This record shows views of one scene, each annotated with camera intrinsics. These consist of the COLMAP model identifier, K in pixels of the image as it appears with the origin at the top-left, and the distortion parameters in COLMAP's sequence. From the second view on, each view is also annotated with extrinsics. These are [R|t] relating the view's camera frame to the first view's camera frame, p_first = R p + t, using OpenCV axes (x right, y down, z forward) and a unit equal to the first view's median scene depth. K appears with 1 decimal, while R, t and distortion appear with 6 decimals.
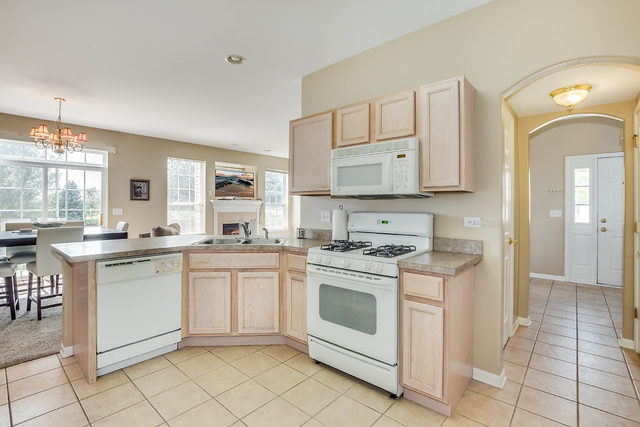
lens RADIAL K [[301.6, 0, 318.4], [0, 301.6, 207.7], [0, 0, 1]] dist [-0.019331, -0.000166]
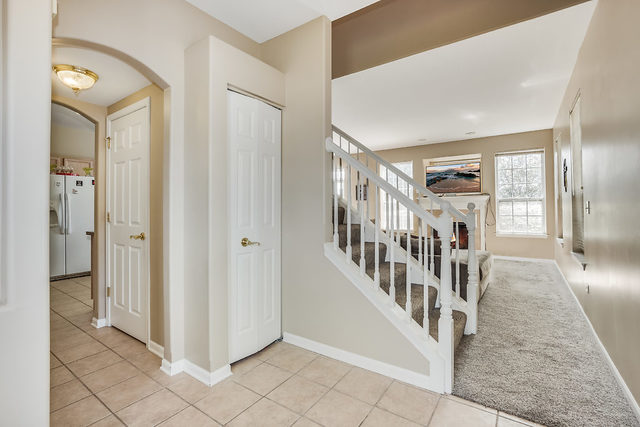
lens RADIAL K [[301.6, 0, 317.5], [0, 301.6, 210.2], [0, 0, 1]] dist [-0.019331, -0.000166]
pose [[0.104137, -0.004004, -0.994555, 0.596691], [-0.004860, 0.999978, -0.004535, 0.023415], [0.994551, 0.005306, 0.104116, 0.514142]]
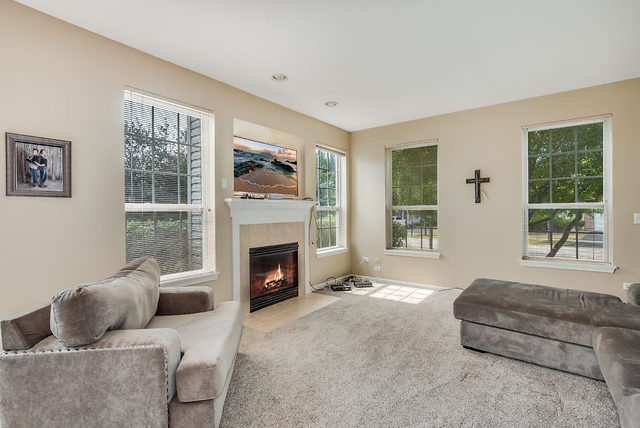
lens RADIAL K [[301.6, 0, 320.6], [0, 301.6, 213.7], [0, 0, 1]] dist [-0.019331, -0.000166]
pose [[0.997486, -0.014129, 0.069445, -0.229267], [0.014139, 0.999900, 0.000346, -0.000608], [-0.069443, 0.000637, 0.997586, 0.493056]]
